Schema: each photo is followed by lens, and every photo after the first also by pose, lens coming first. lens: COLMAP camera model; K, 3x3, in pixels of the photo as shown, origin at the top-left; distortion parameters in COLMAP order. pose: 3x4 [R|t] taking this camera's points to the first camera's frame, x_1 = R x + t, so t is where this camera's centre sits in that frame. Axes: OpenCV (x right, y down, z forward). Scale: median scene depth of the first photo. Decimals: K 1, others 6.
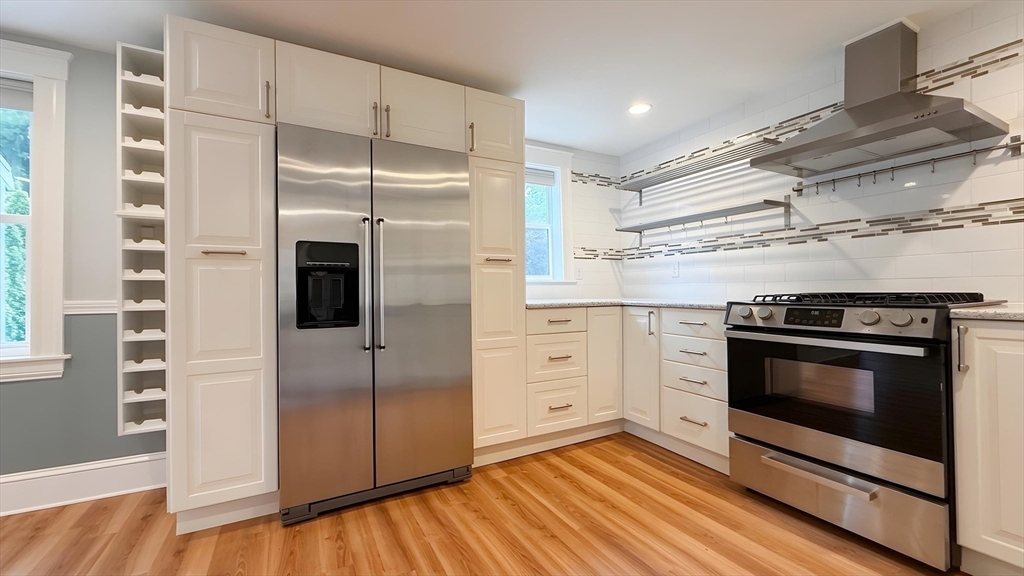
lens RADIAL K [[409.6, 0, 514.2], [0, 409.6, 289.7], [0, 0, 1]] dist [0.004602, 0.000472]
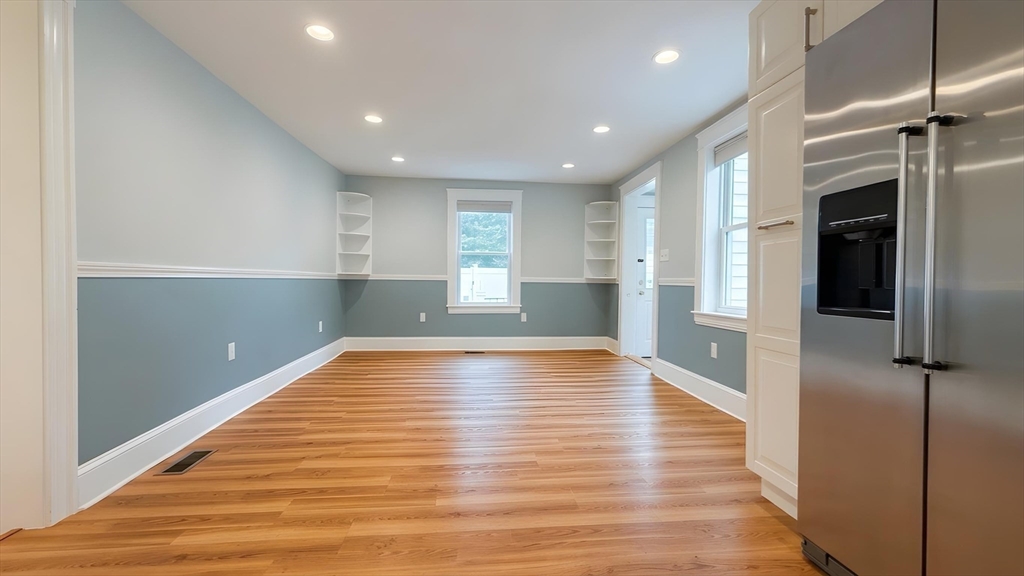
lens RADIAL K [[409.6, 0, 505.2], [0, 409.6, 282.3], [0, 0, 1]] dist [0.004602, 0.000472]
pose [[-0.399833, 0.006573, -0.916565, 0.345810], [0.003085, 0.999978, 0.005825, 0.028809], [0.916583, -0.000498, -0.399844, 0.666583]]
